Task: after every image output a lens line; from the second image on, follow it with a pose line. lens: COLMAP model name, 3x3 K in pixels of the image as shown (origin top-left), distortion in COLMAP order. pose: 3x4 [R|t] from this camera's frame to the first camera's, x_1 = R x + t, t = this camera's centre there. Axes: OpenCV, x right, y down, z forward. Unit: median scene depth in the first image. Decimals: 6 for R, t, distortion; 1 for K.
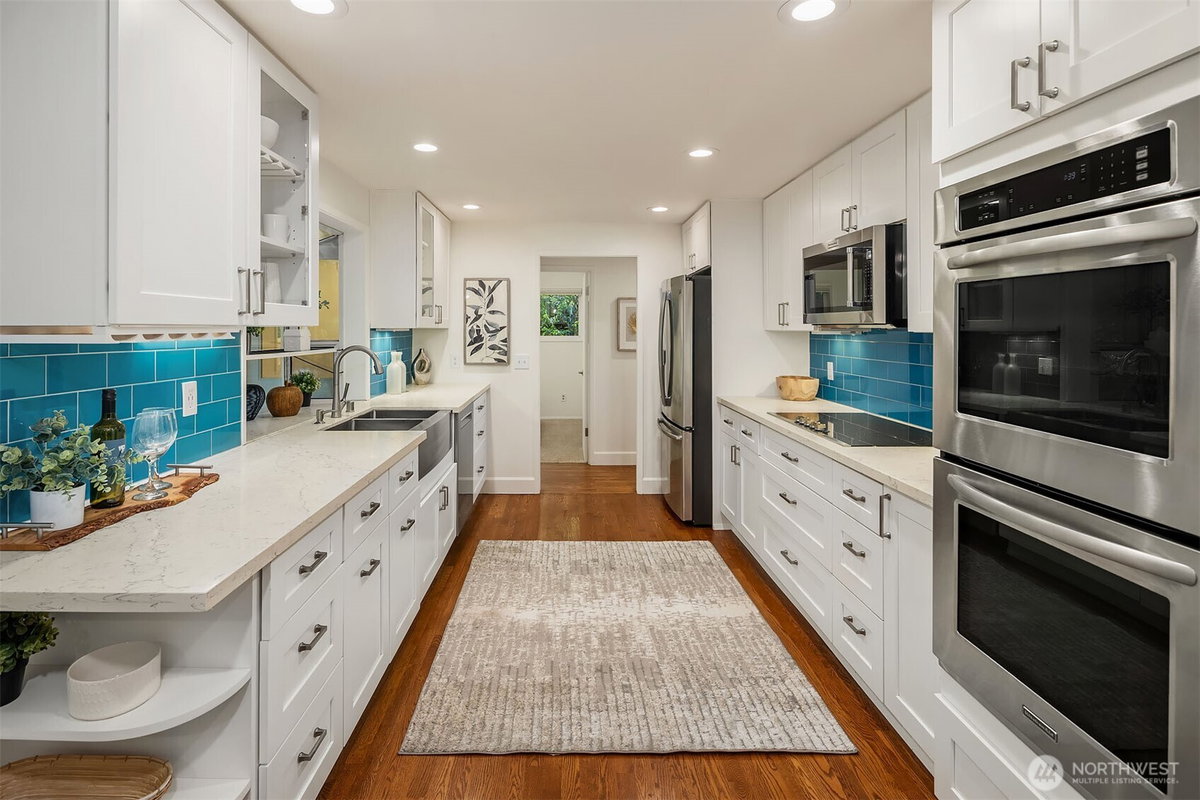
lens RADIAL K [[595.4, 0, 574.1], [0, 595.4, 328.0], [0, 0, 1]] dist [0.001979, -0.002556]
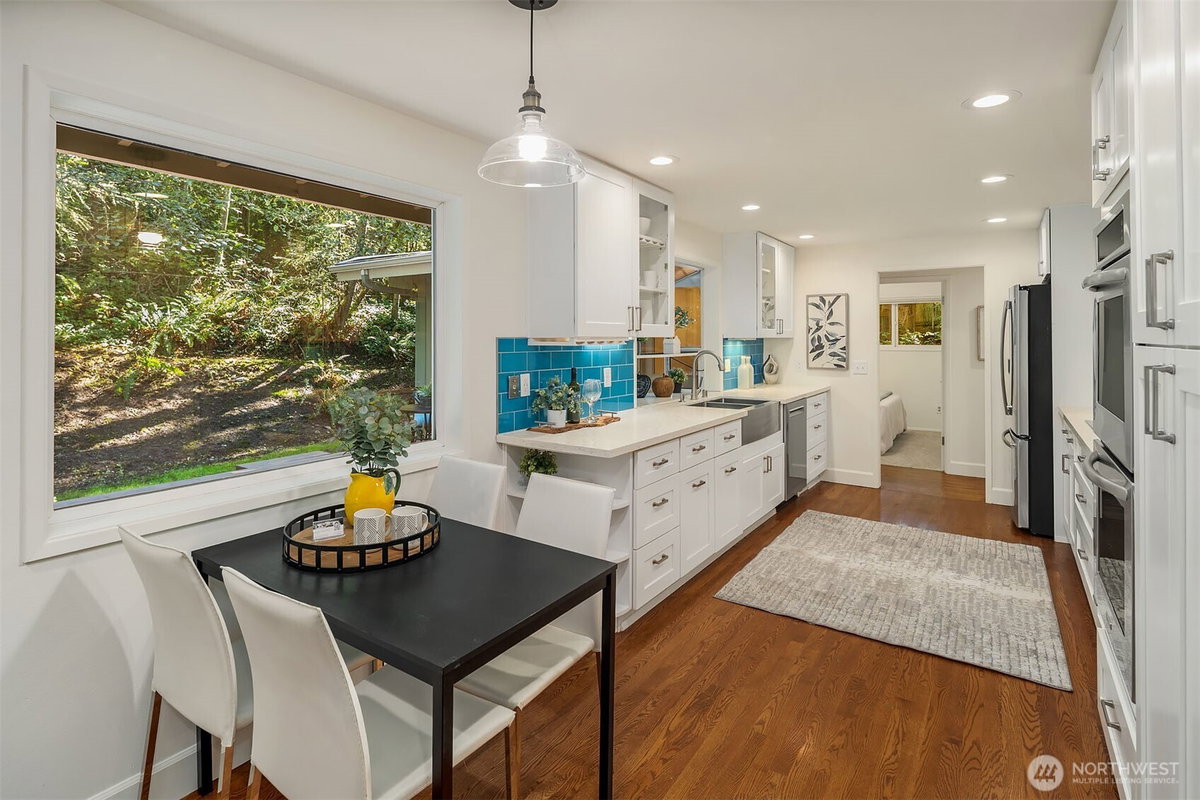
lens RADIAL K [[595.4, 0, 581.4], [0, 595.4, 333.5], [0, 0, 1]] dist [0.001979, -0.002556]
pose [[0.808876, -0.005871, -0.587949, 0.274978], [0.002325, 0.999974, -0.006786, -0.001918], [0.587974, 0.004122, 0.808869, -0.394873]]
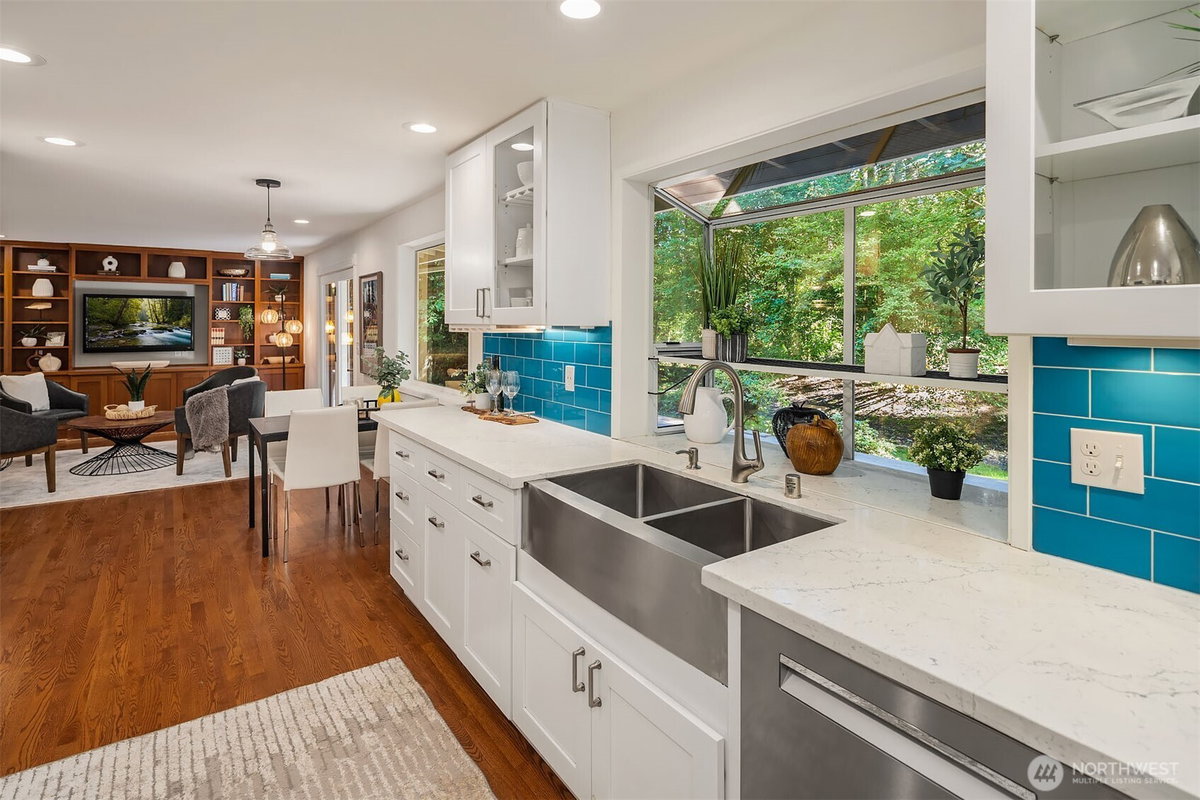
lens RADIAL K [[595.4, 0, 594.9], [0, 595.4, 321.5], [0, 0, 1]] dist [0.001979, -0.002556]
pose [[-0.822673, -0.001601, -0.568513, 0.065262], [-0.000143, 0.999997, -0.002609, -0.005855], [0.568515, -0.002065, -0.822670, 1.667797]]
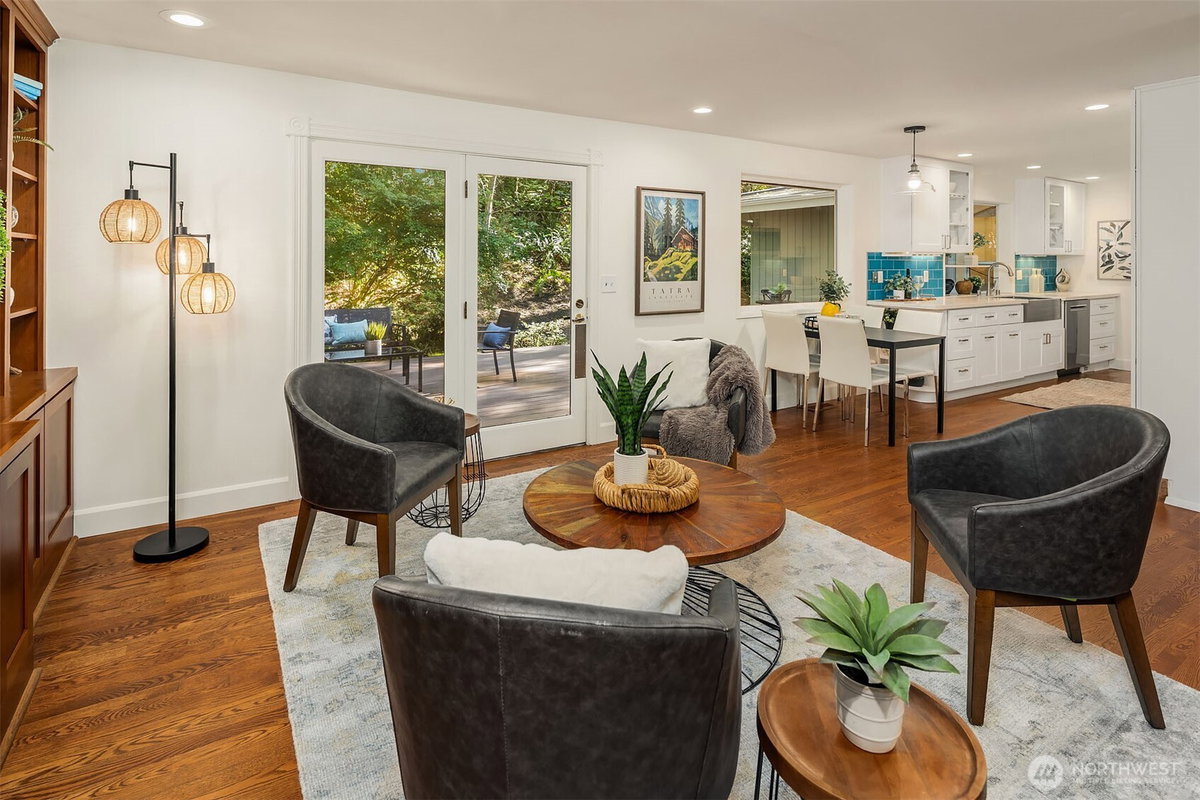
lens RADIAL K [[595.4, 0, 581.3], [0, 595.4, 258.7], [0, 0, 1]] dist [0.001979, -0.002556]
pose [[0.489717, -0.003037, -0.871876, 0.898324], [-0.001579, 0.999989, -0.004370, 0.033723], [0.871880, 0.003517, 0.489706, -1.587684]]
